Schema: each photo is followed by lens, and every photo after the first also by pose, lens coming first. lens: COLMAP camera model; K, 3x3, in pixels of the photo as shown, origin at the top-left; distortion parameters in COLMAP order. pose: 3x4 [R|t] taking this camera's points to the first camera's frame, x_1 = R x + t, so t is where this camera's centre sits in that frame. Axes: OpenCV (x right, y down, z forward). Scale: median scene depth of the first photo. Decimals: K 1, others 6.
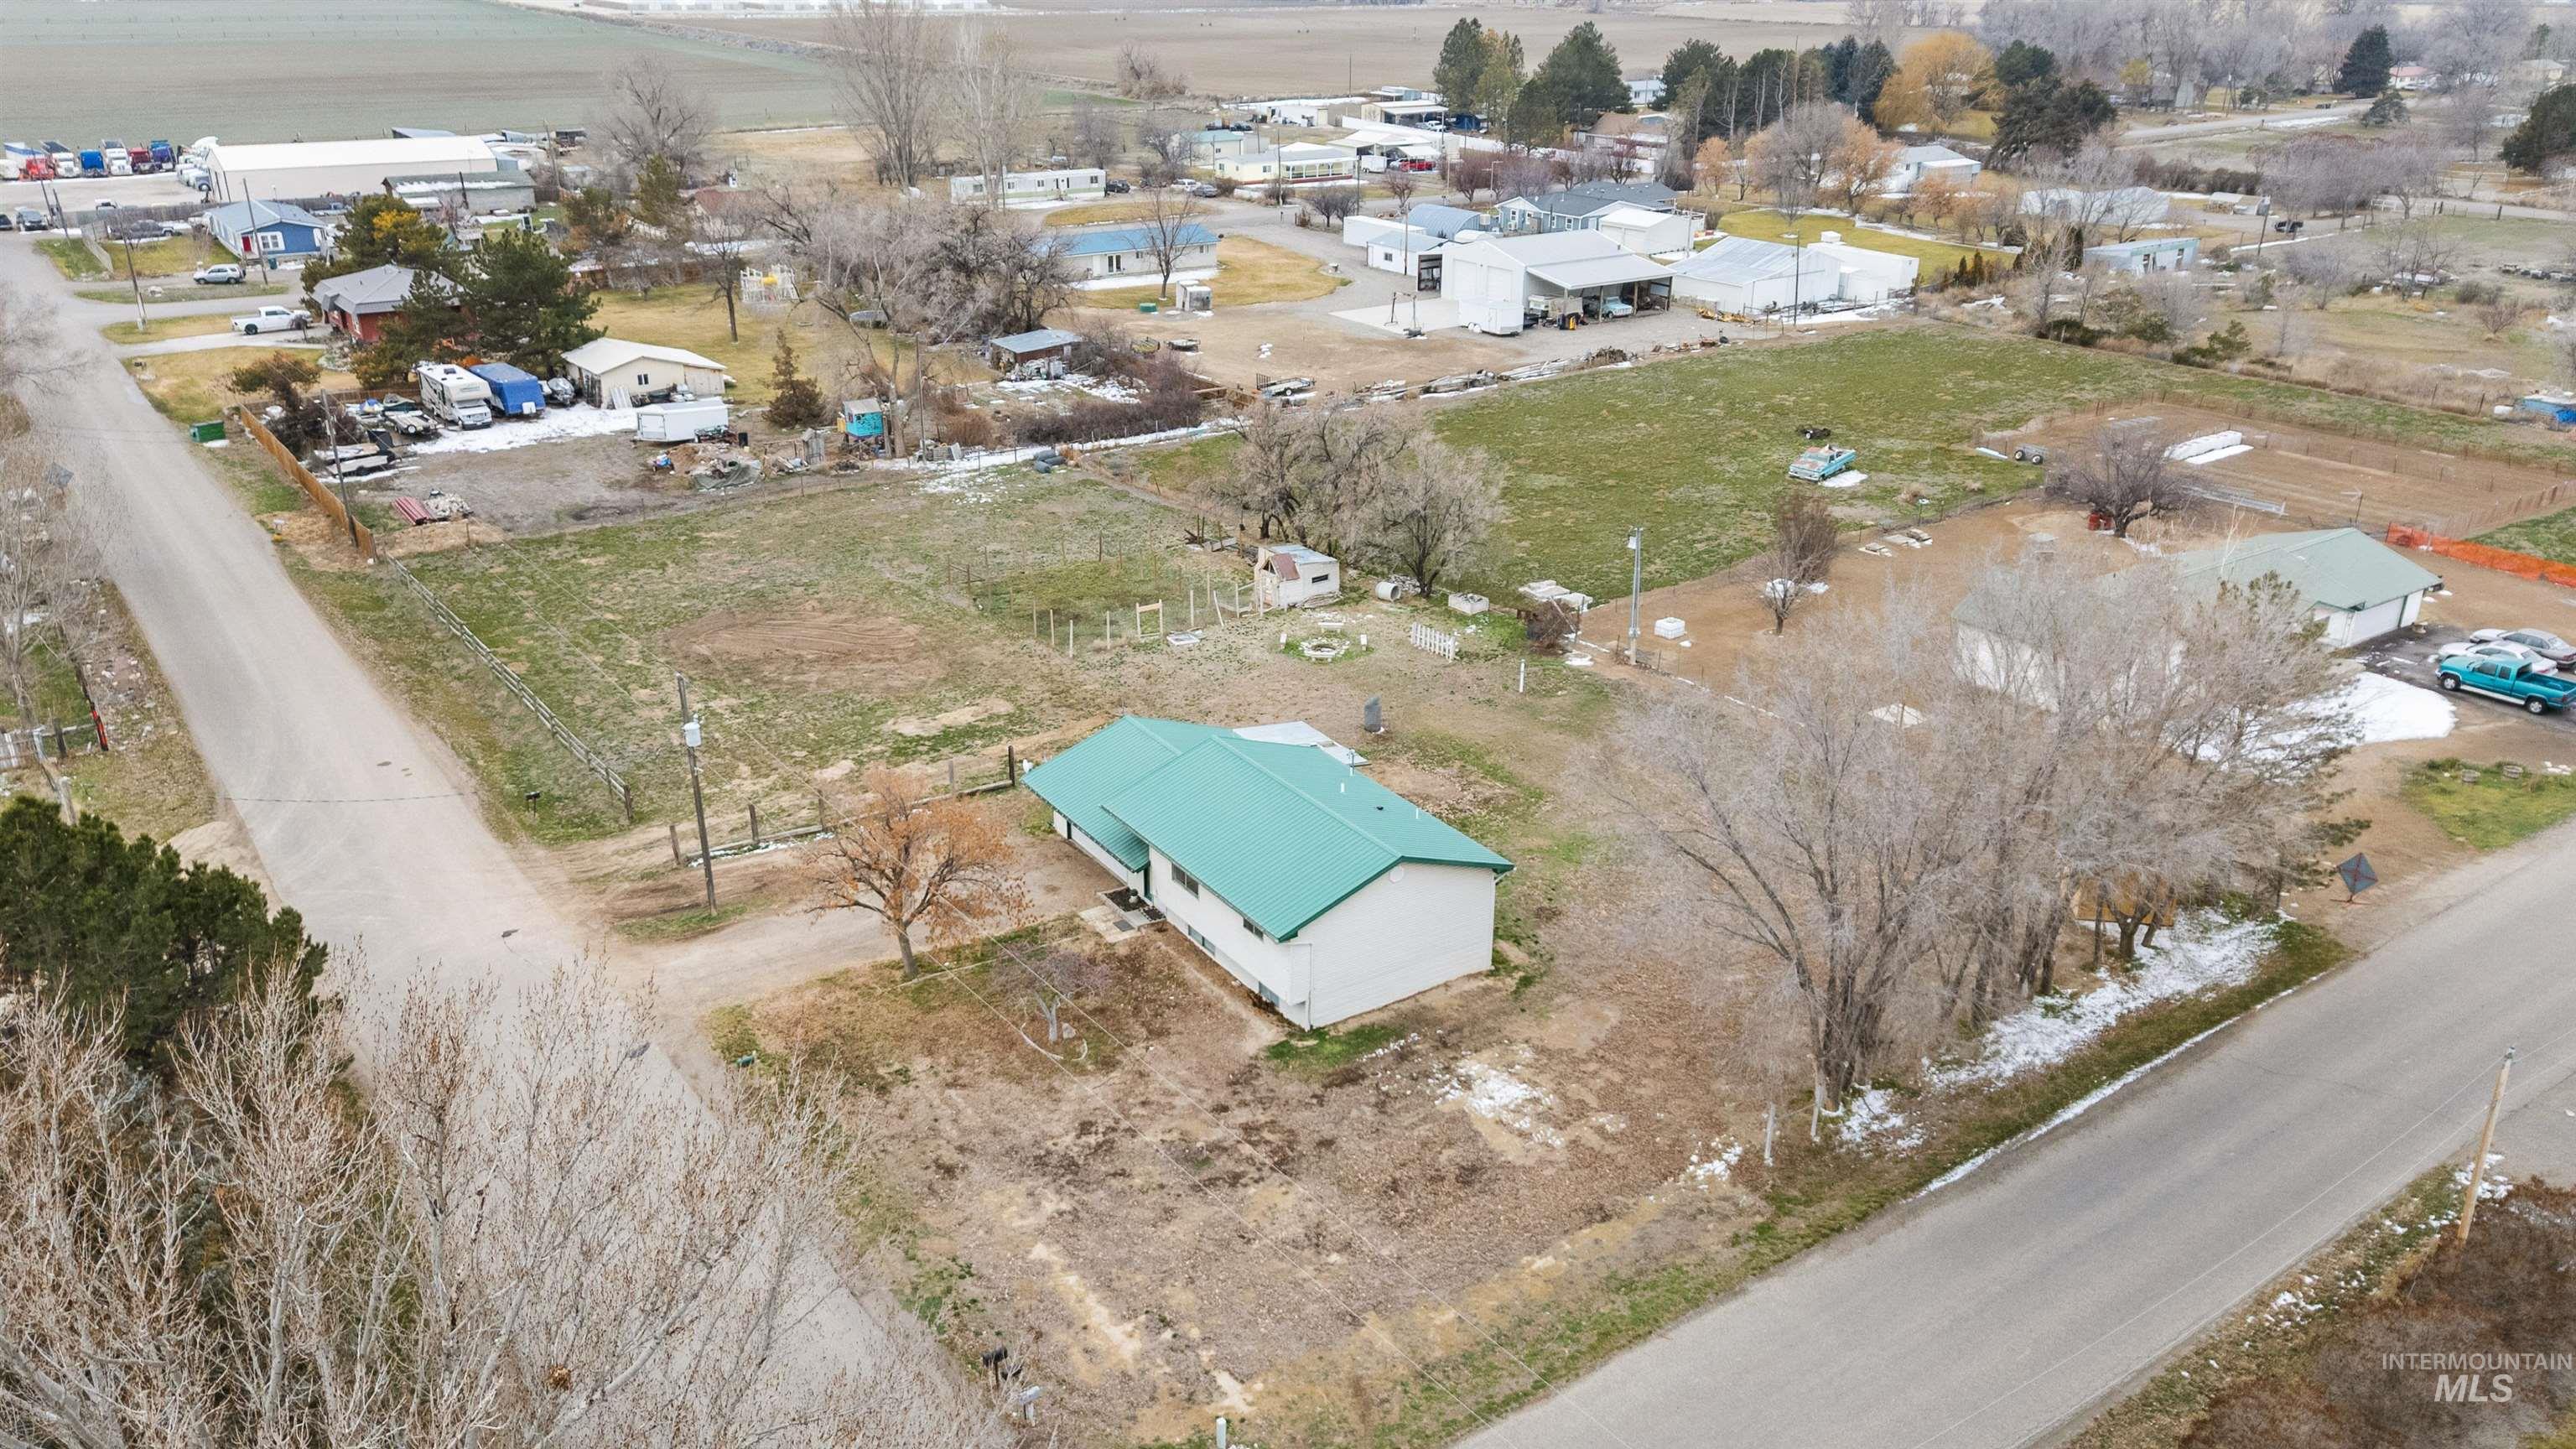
lens RADIAL K [[1882.5, 0, 1283.9], [0, 1882.5, 734.1], [0, 0, 1]] dist [0.067457, -0.045156]
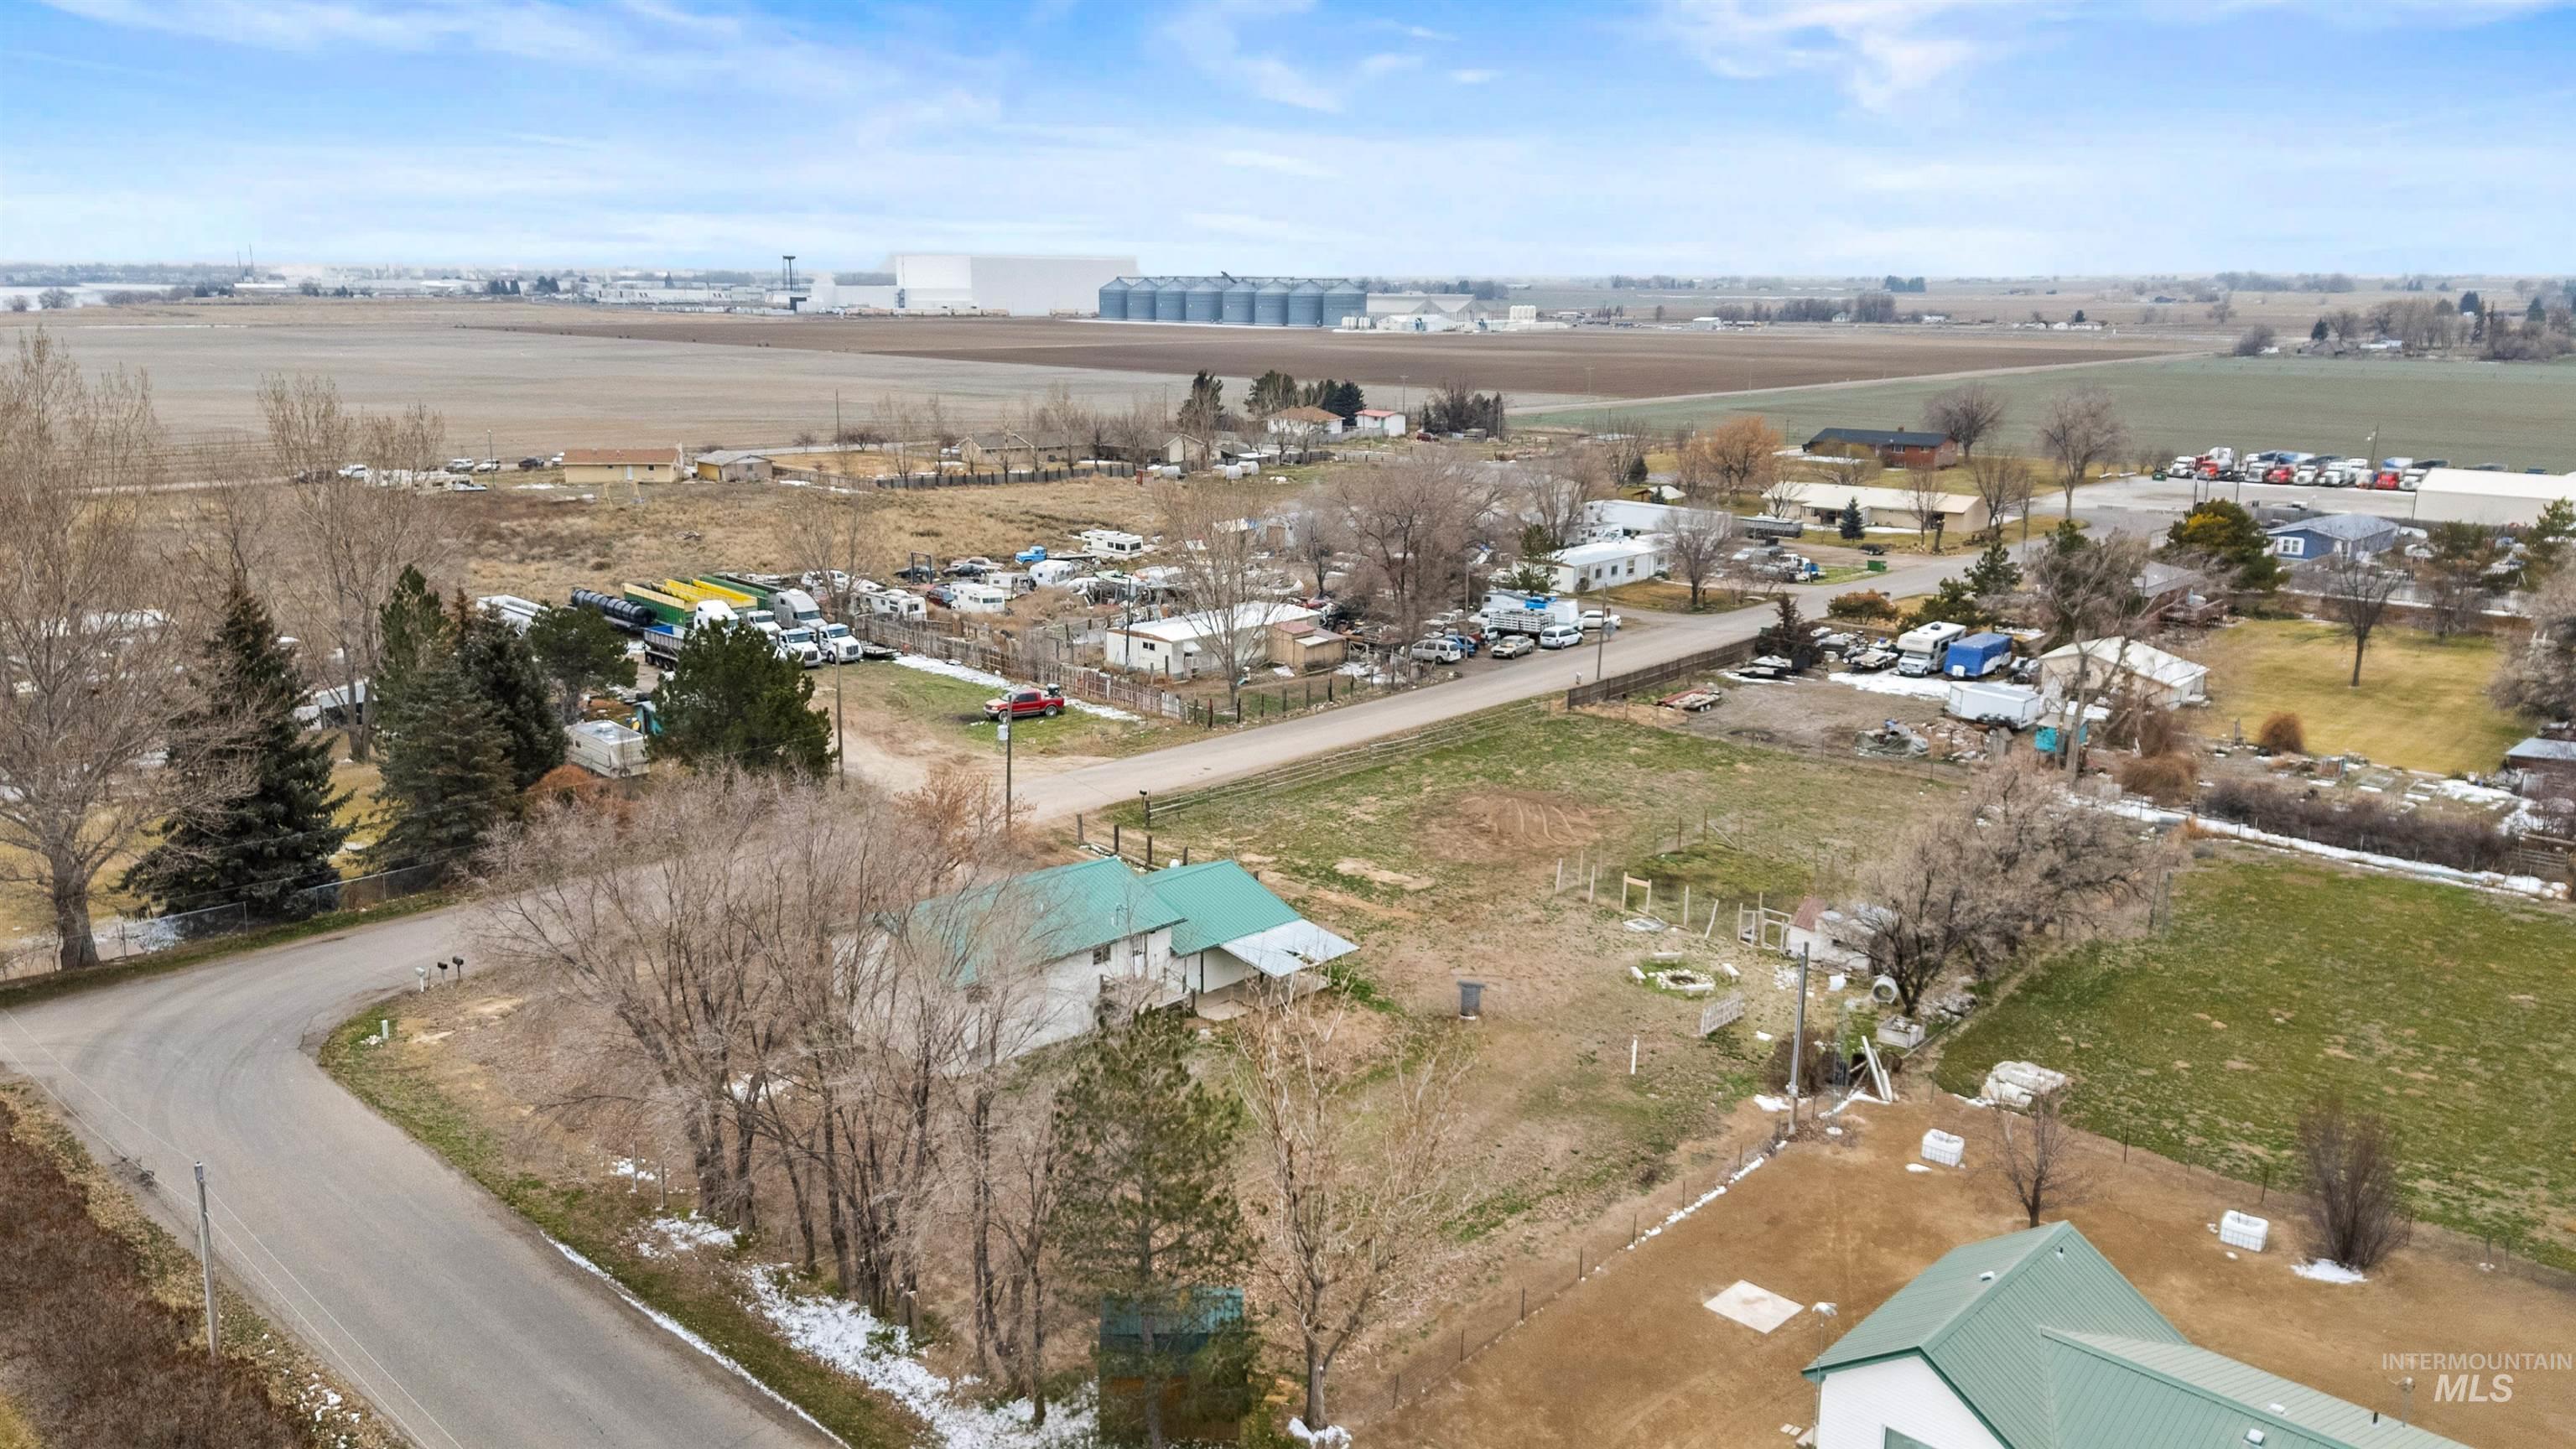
lens RADIAL K [[1882.5, 0, 1289.5], [0, 1882.5, 707.4], [0, 0, 1]] dist [0.067457, -0.045156]
pose [[0.200438, 0.214818, -0.955865, 0.755530], [-0.385183, 0.914373, 0.124723, -0.190015], [0.900810, 0.343184, 0.266019, 0.513464]]
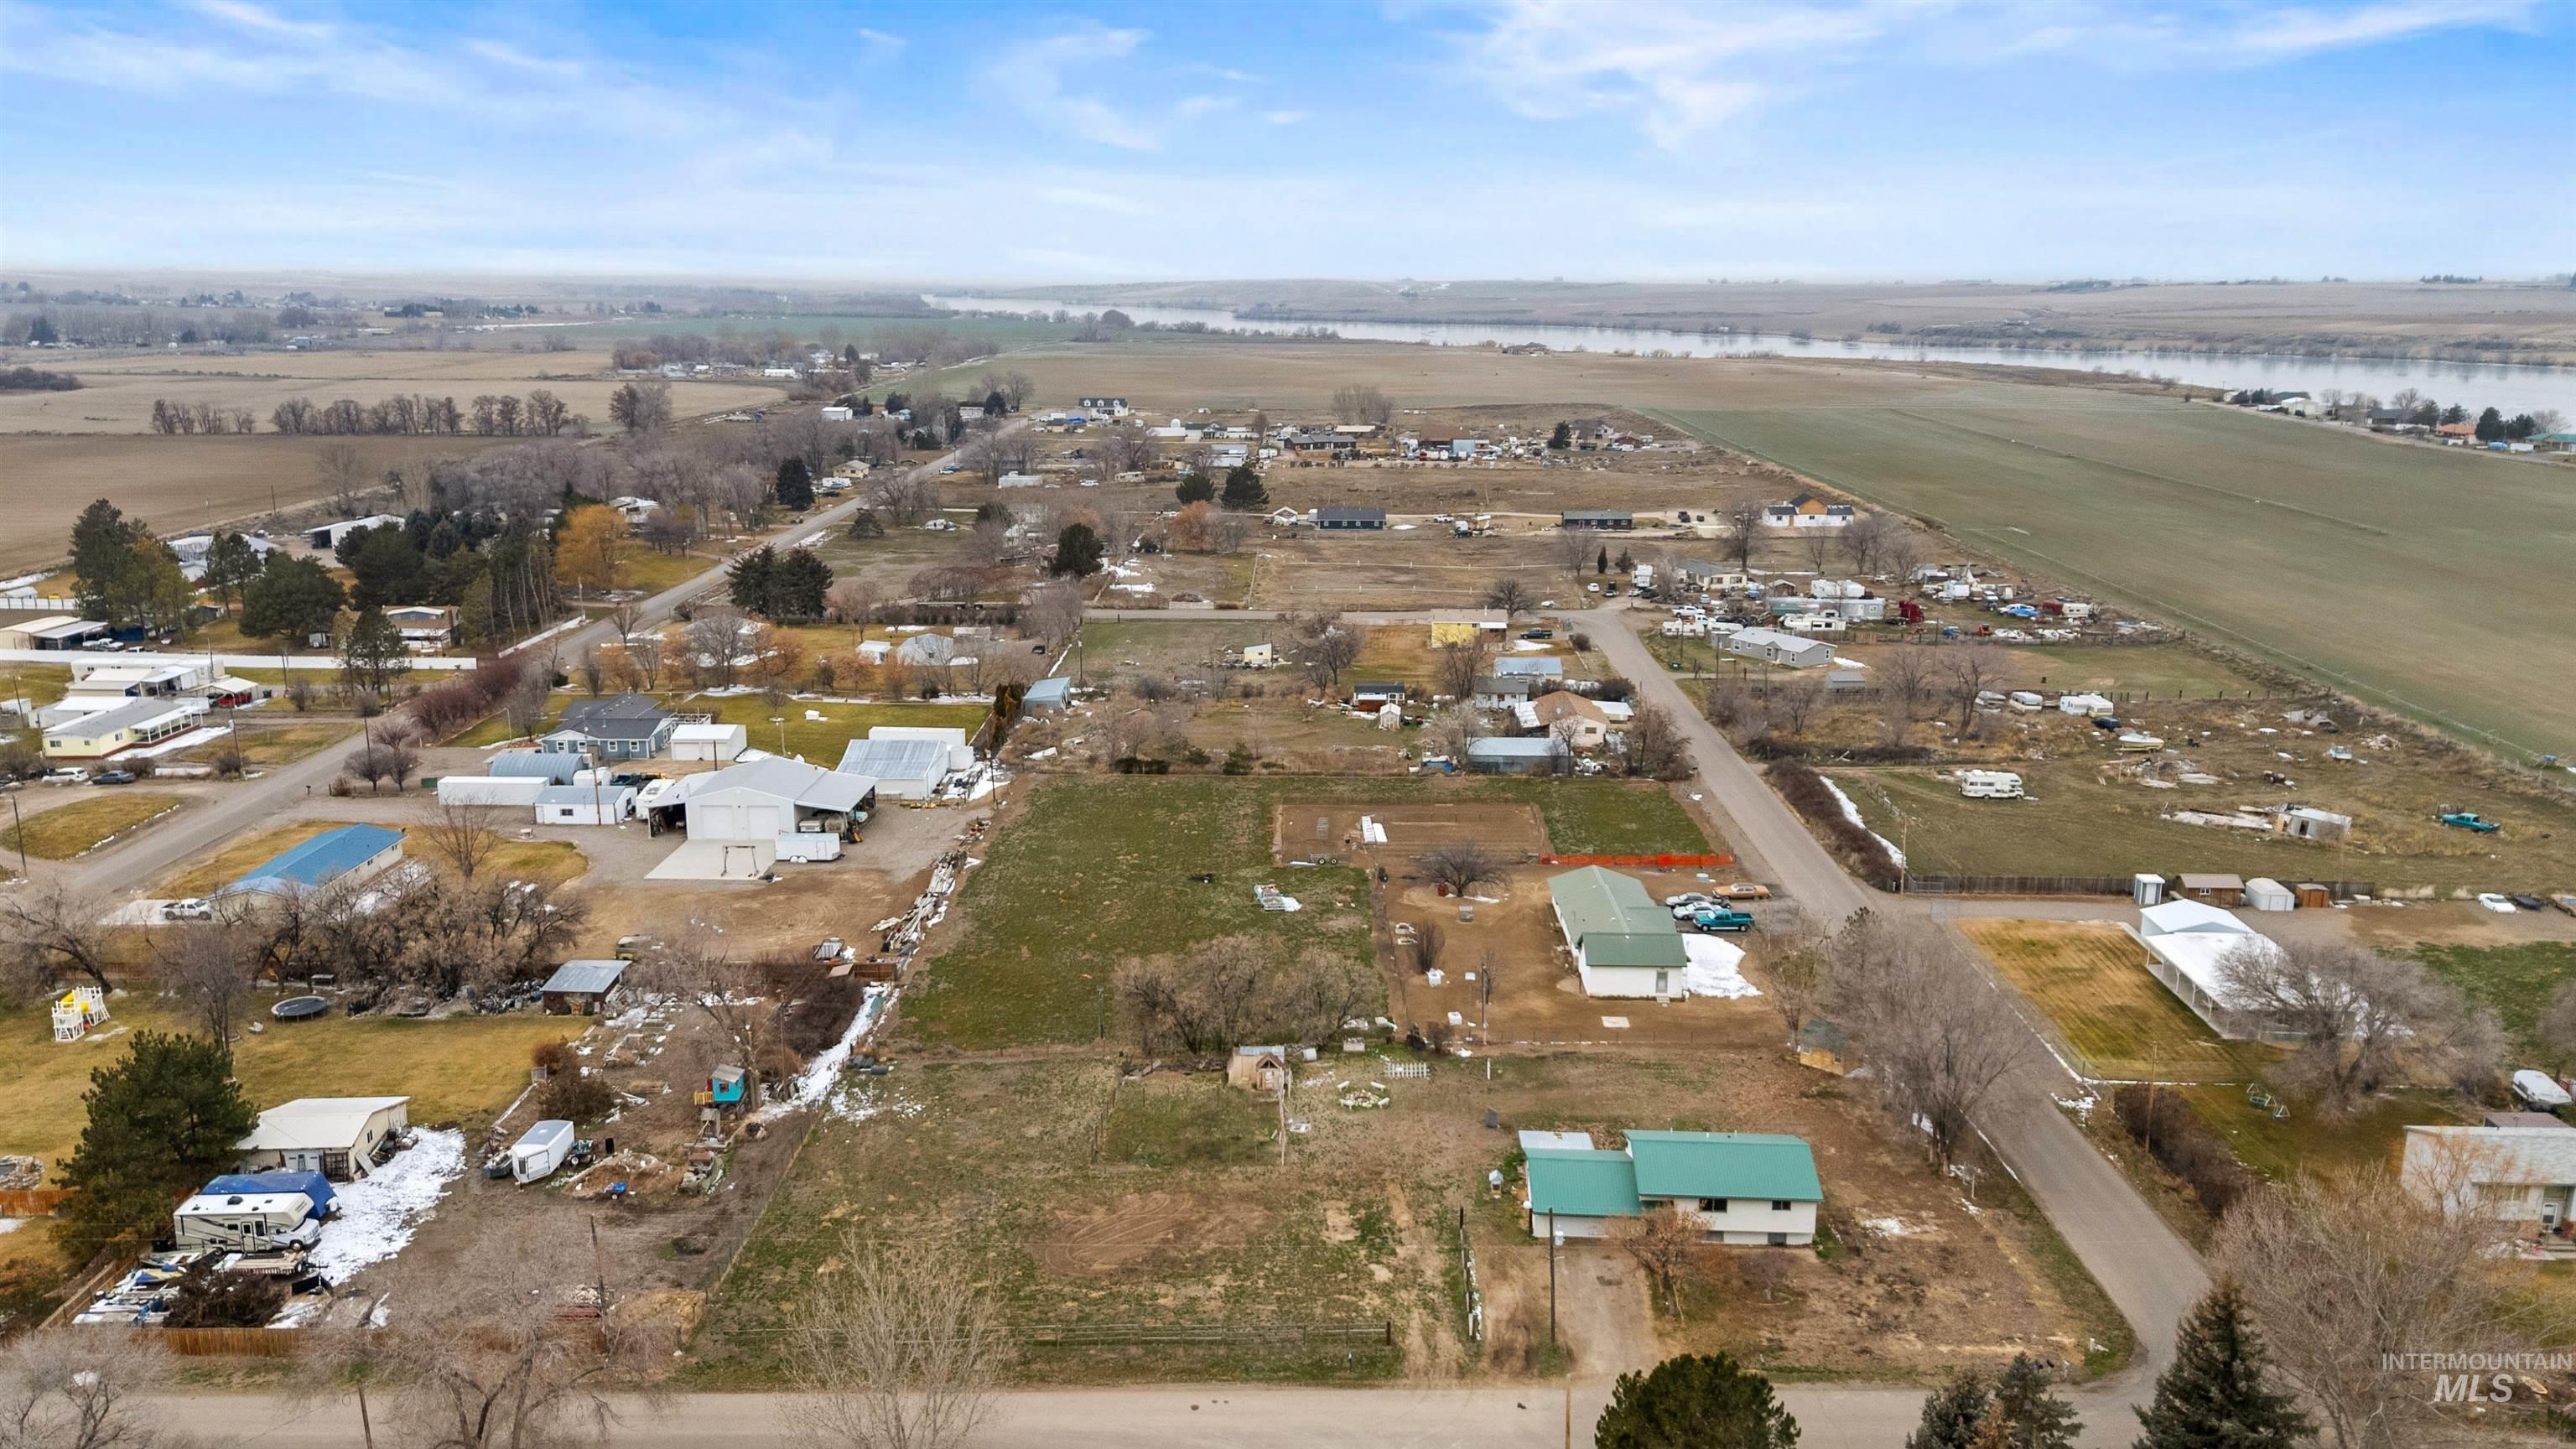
lens RADIAL K [[1882.5, 0, 1285.1], [0, 1882.5, 729.2], [0, 0, 1]] dist [0.067457, -0.045156]
pose [[0.587783, -0.192217, 0.785852, -1.105843], [0.314344, 0.949305, -0.002919, -0.329005], [-0.745452, 0.248744, 0.618407, 0.004236]]
